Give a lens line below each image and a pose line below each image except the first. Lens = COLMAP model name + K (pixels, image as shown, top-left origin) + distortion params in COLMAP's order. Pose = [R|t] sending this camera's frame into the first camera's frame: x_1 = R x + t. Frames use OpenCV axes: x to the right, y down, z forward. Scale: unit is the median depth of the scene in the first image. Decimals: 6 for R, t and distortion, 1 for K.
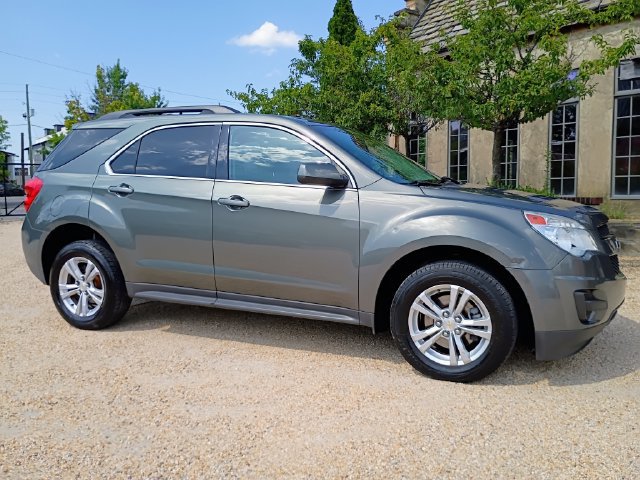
lens RADIAL K [[556.1, 0, 322.0], [0, 556.1, 239.4], [0, 0, 1]] dist [0.062791, -0.091197]
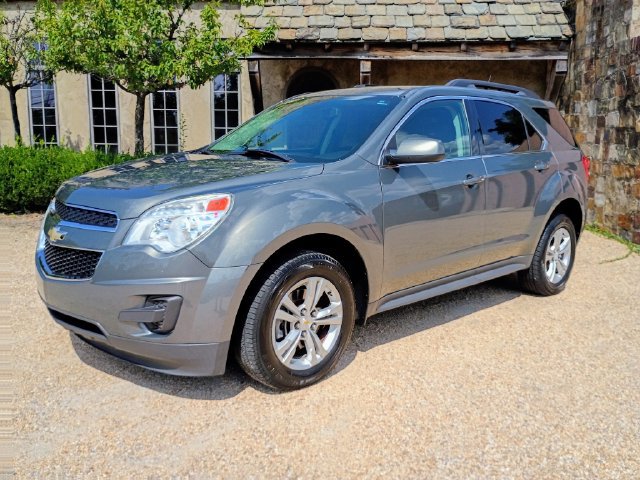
lens RADIAL K [[556.1, 0, 325.1], [0, 556.1, 242.7], [0, 0, 1]] dist [0.062791, -0.091197]
pose [[0.664761, -0.099747, 0.740367, -0.308918], [0.045348, 0.994606, 0.093283, -0.024486], [-0.745678, -0.028437, 0.665699, 0.178397]]
